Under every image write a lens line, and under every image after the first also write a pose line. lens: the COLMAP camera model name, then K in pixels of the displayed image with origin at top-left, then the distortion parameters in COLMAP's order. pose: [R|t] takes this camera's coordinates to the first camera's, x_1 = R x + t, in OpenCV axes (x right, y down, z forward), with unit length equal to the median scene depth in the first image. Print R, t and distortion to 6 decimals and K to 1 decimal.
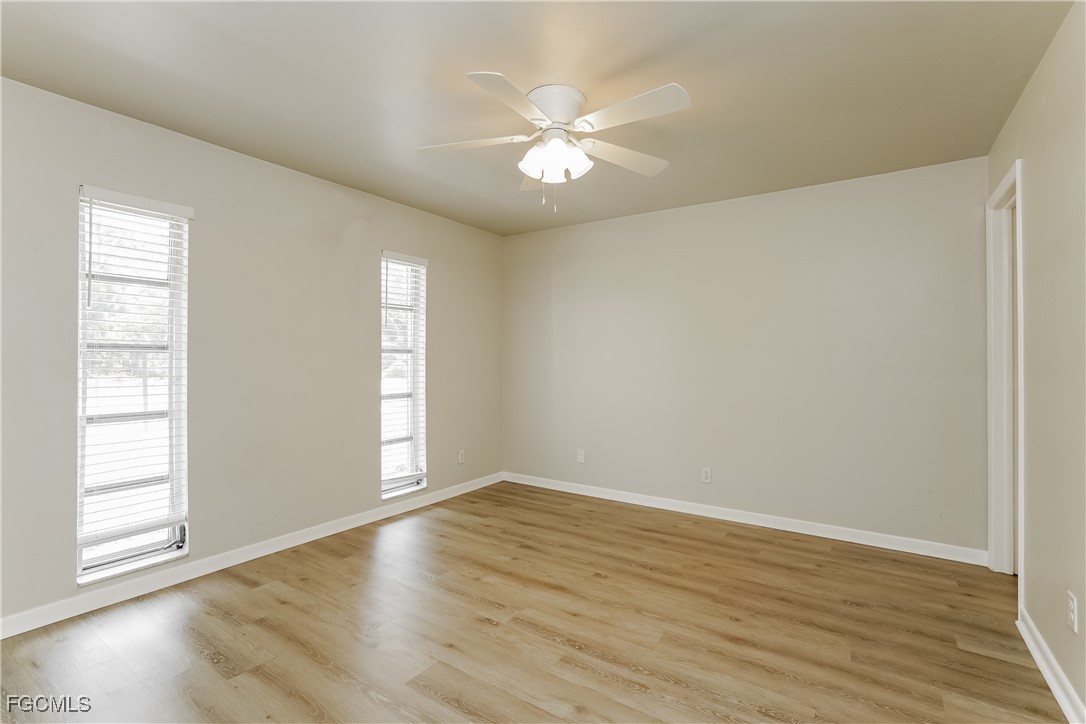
lens RADIAL K [[496.5, 0, 545.5], [0, 496.5, 361.5], [0, 0, 1]] dist [0.003681, 0.000096]
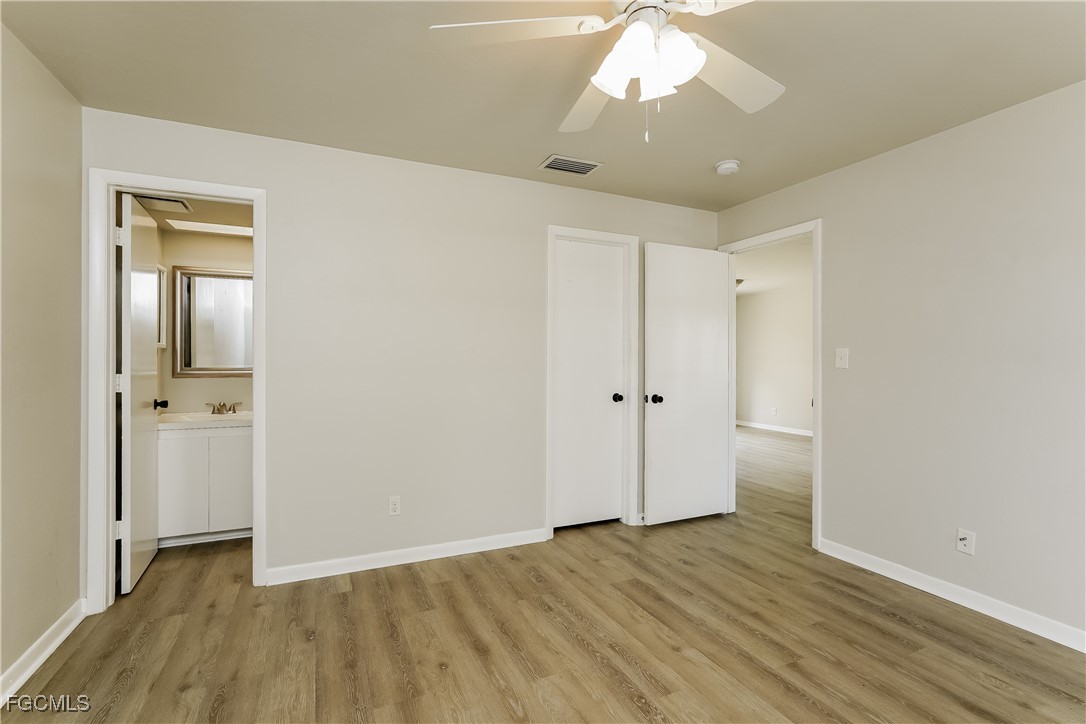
lens RADIAL K [[496.5, 0, 543.3], [0, 496.5, 358.2], [0, 0, 1]] dist [0.003681, 0.000096]
pose [[-0.854846, -0.007341, 0.518830, -0.220963], [-0.005486, 0.999972, 0.005111, -0.019300], [-0.518853, 0.001523, -0.854862, 1.746236]]
